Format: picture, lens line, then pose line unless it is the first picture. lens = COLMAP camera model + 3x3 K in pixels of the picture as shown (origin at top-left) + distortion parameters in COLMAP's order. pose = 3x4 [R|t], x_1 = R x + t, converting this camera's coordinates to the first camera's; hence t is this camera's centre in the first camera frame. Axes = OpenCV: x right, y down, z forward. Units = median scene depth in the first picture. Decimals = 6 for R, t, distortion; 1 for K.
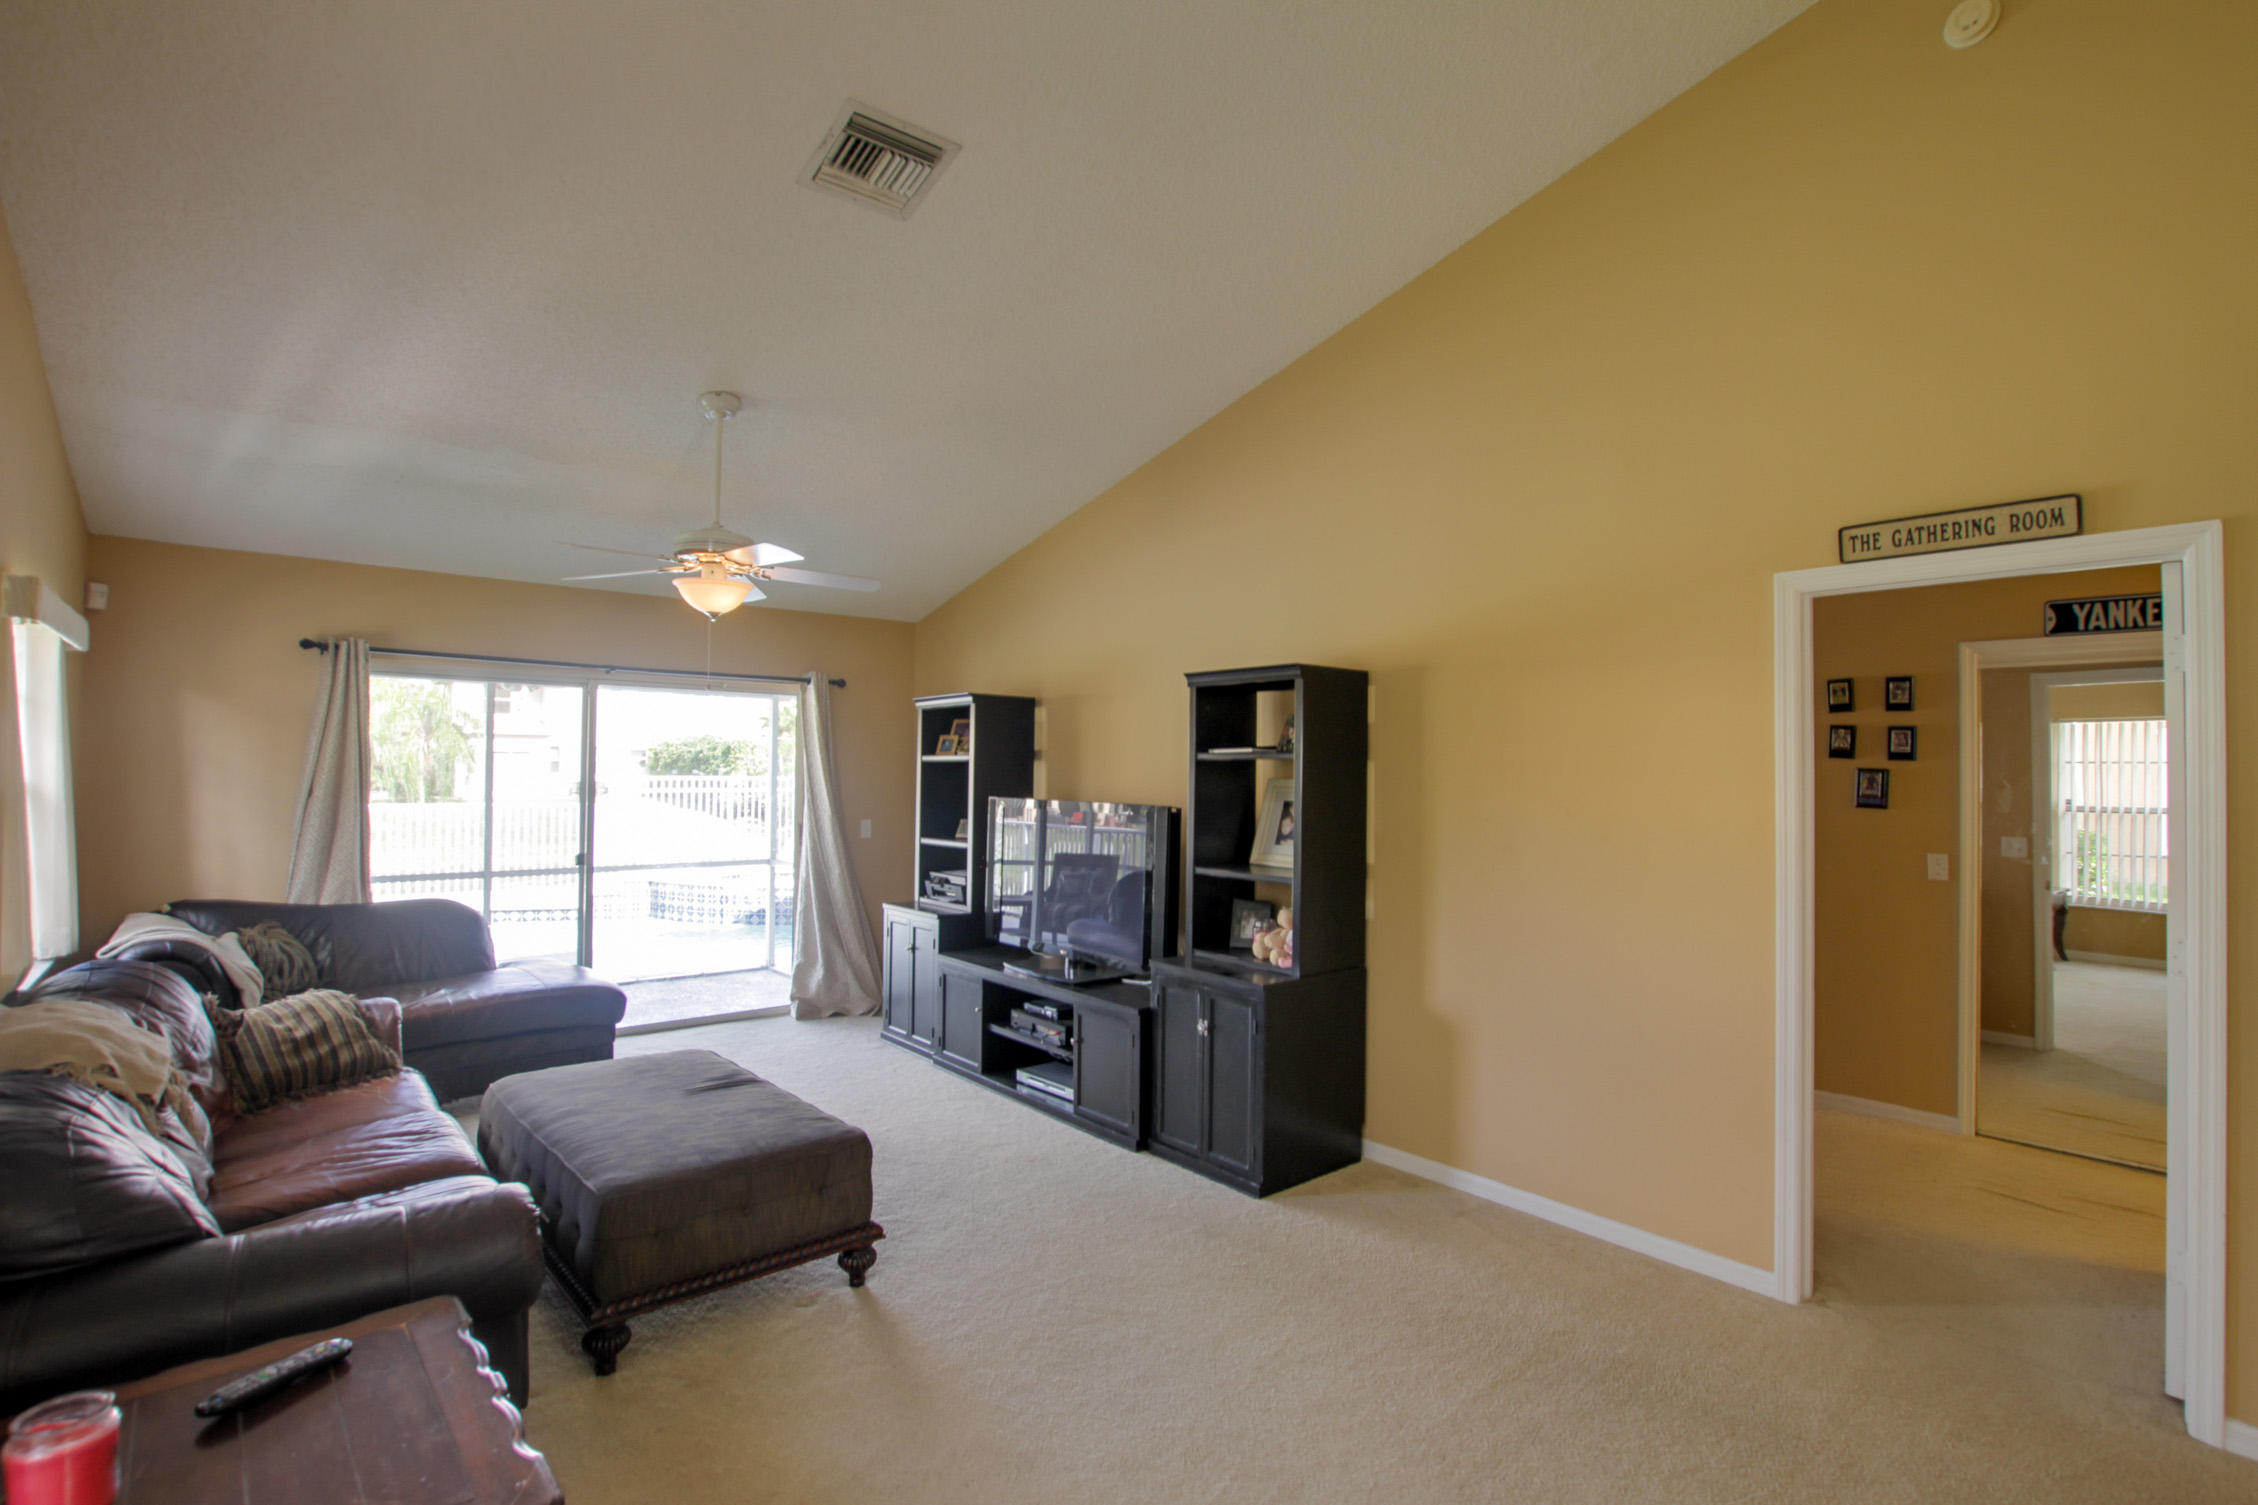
lens RADIAL K [[1066.1, 0, 1145.8], [0, 1066.1, 756.0], [0, 0, 1]] dist [-0.029476, 0.001675]
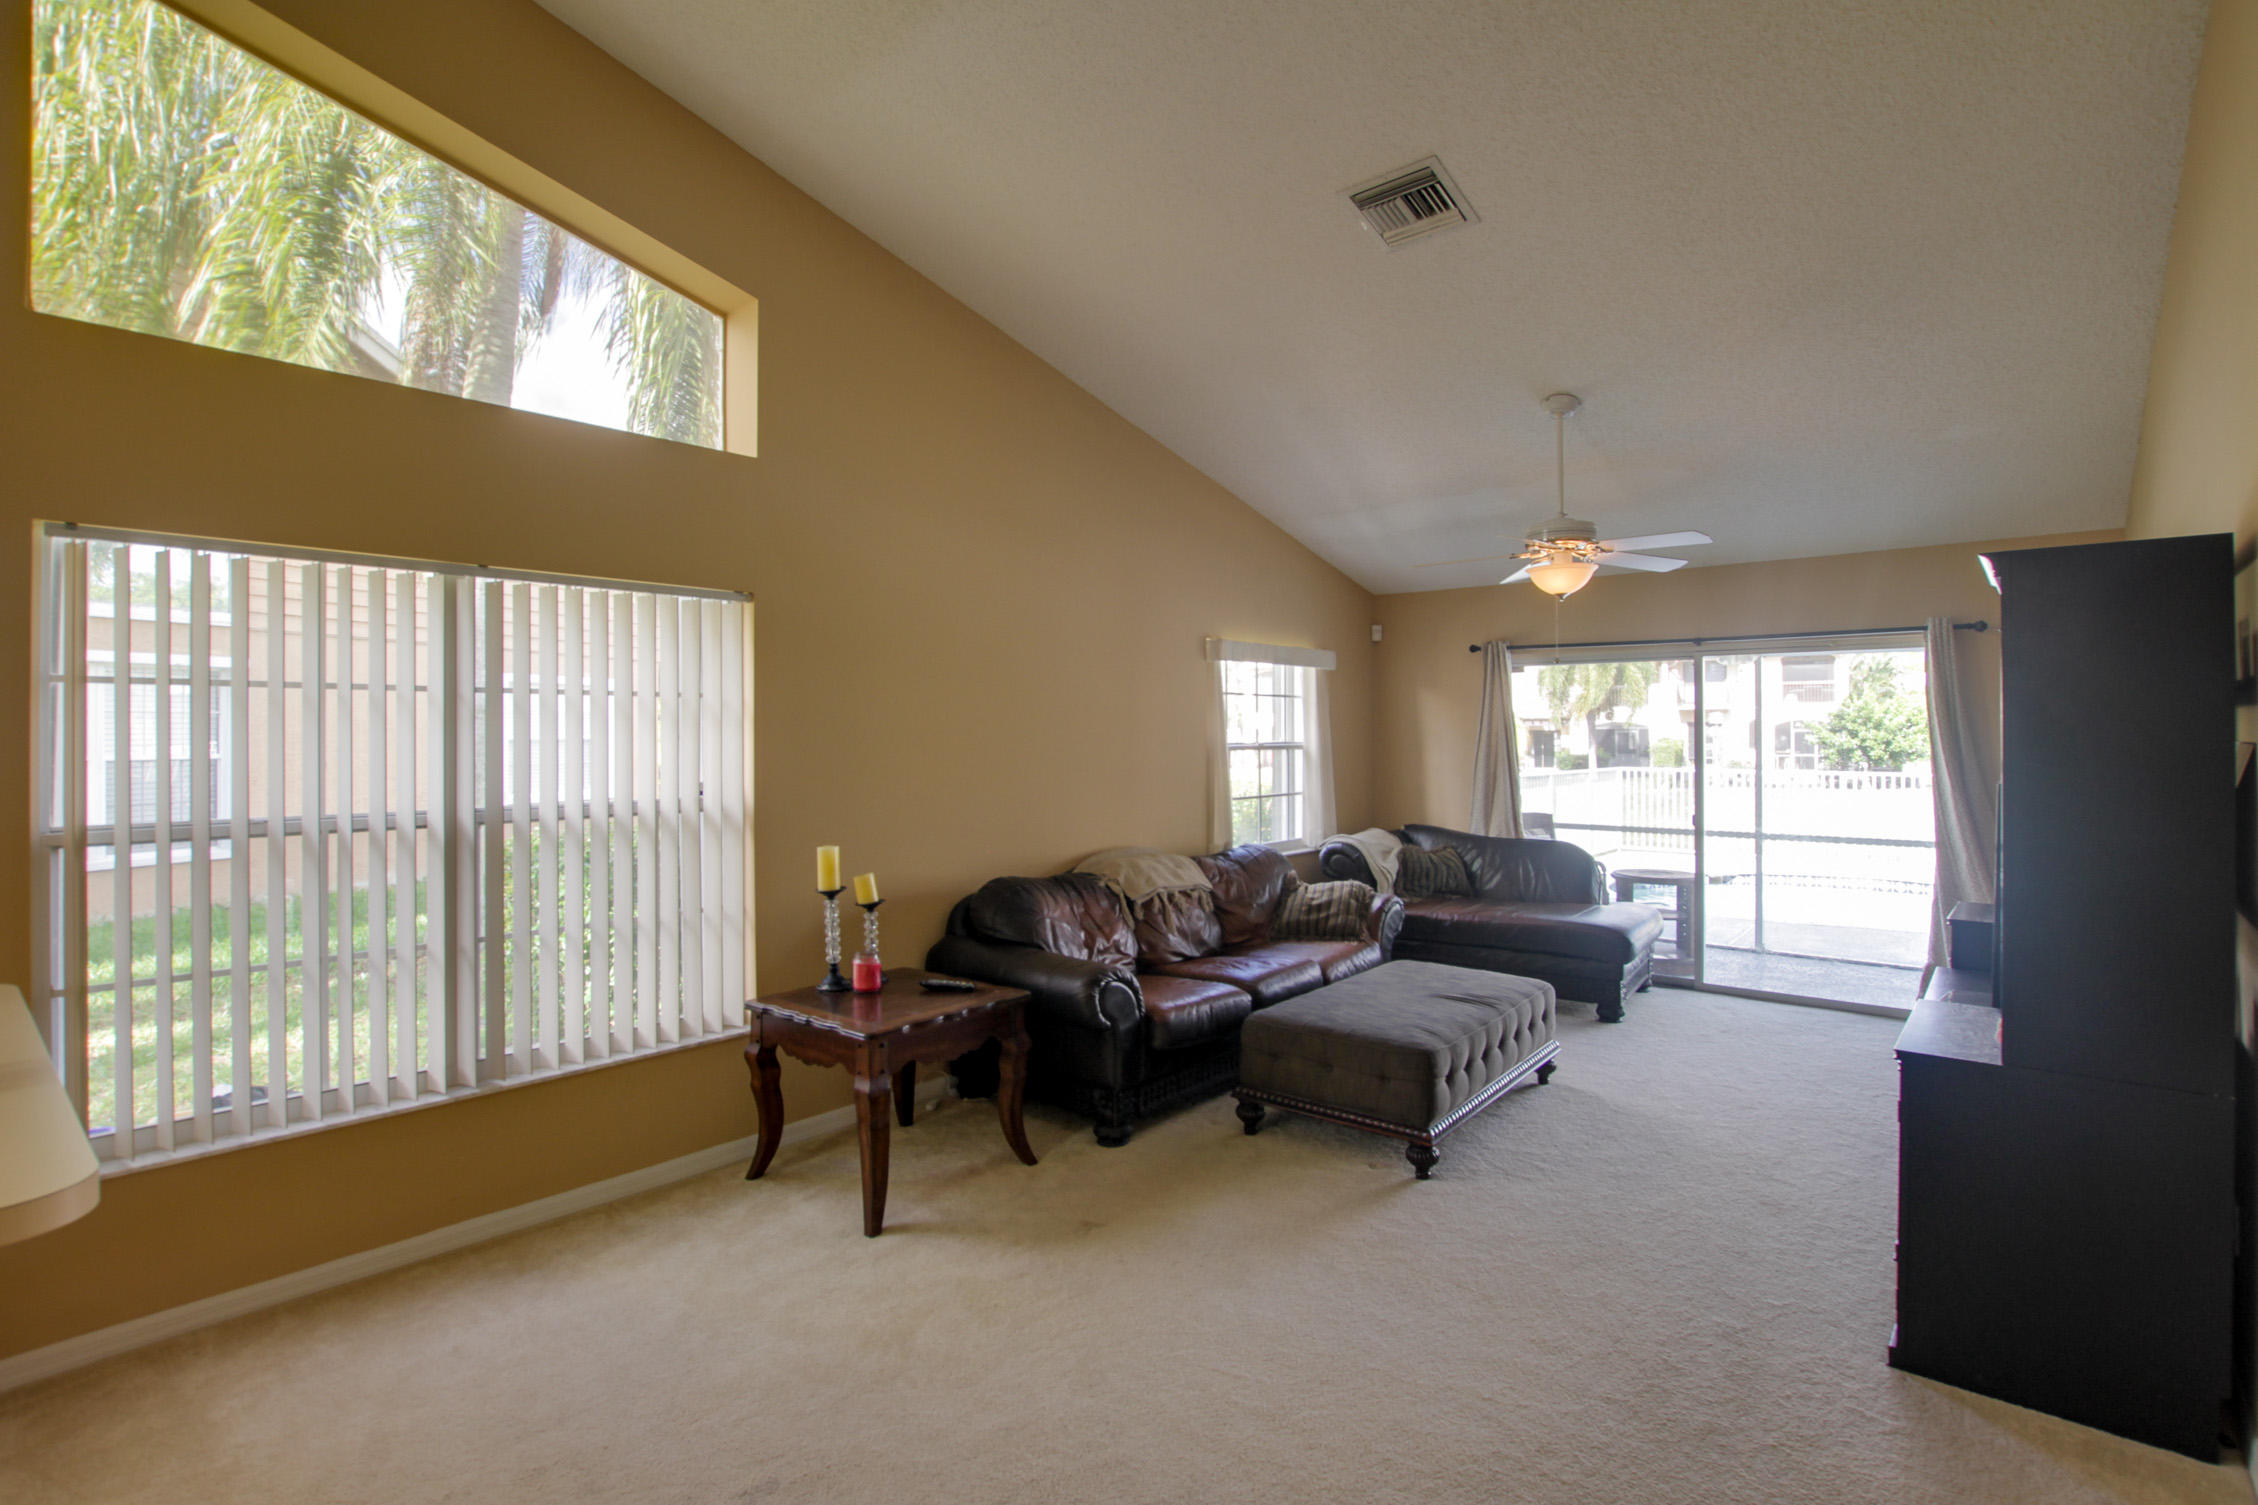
lens RADIAL K [[1066.1, 0, 1120.1], [0, 1066.1, 742.5], [0, 0, 1]] dist [-0.029476, 0.001675]
pose [[0.138941, -0.001713, -0.990299, 0.592275], [0.017874, 0.999840, 0.000778, 0.009741], [0.990139, -0.017809, 0.138950, 0.366082]]
